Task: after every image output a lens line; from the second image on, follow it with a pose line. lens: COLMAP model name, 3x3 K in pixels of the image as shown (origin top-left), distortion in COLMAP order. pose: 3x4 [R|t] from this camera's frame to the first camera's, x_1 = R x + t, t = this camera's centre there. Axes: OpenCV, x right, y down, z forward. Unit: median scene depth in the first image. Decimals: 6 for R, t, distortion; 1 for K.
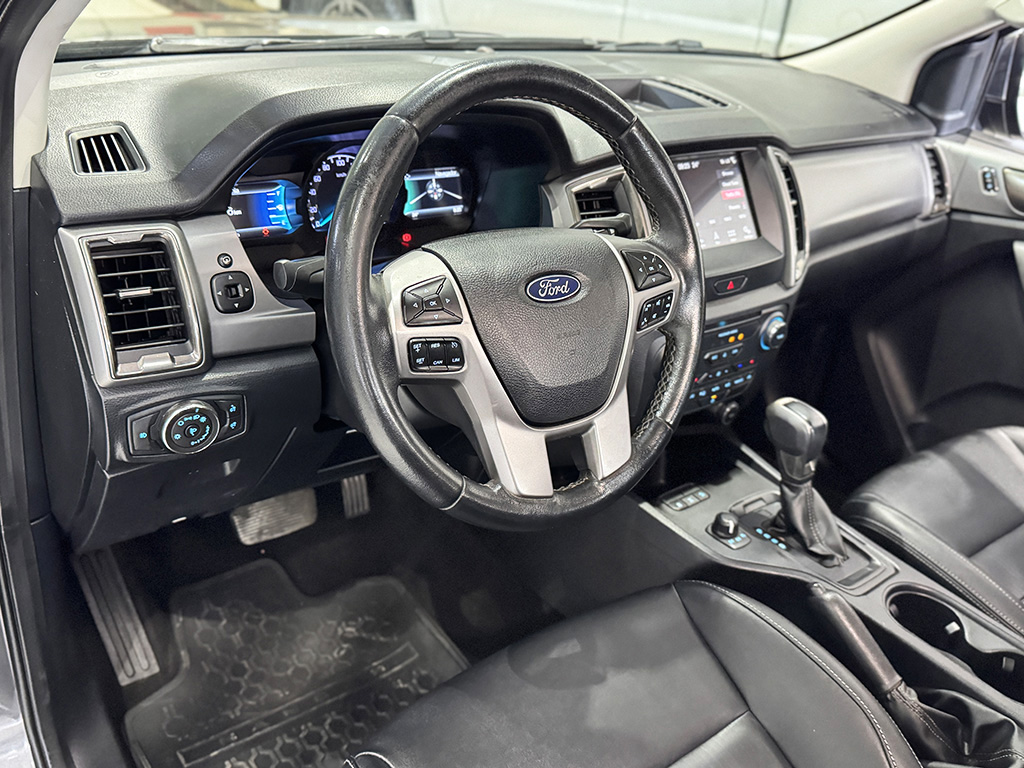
lens RADIAL K [[882.0, 0, 511.9], [0, 882.0, 385.8], [0, 0, 1]] dist [0.017455, 0.009026]
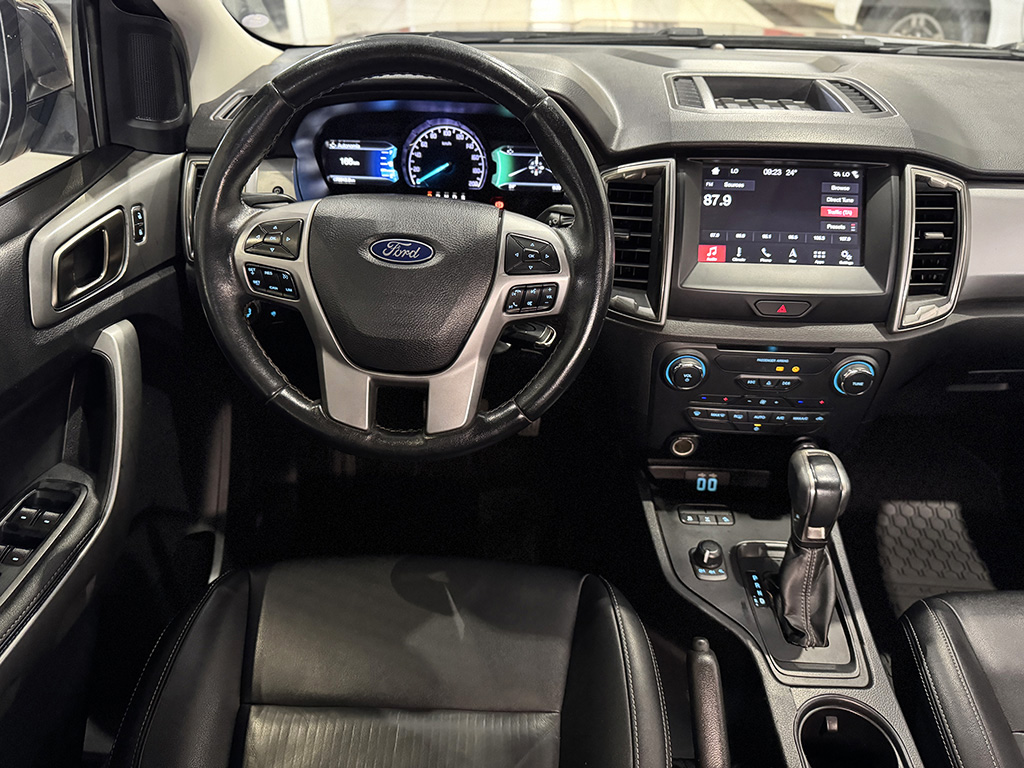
lens RADIAL K [[732.7, 0, 512.2], [0, 732.7, 380.2], [0, 0, 1]] dist [-0.009782, -0.005564]
pose [[0.759845, 0.279832, -0.586796, 0.498966], [-0.248817, 0.959072, 0.135170, -0.076539], [0.600605, 0.043297, 0.798373, 0.238318]]
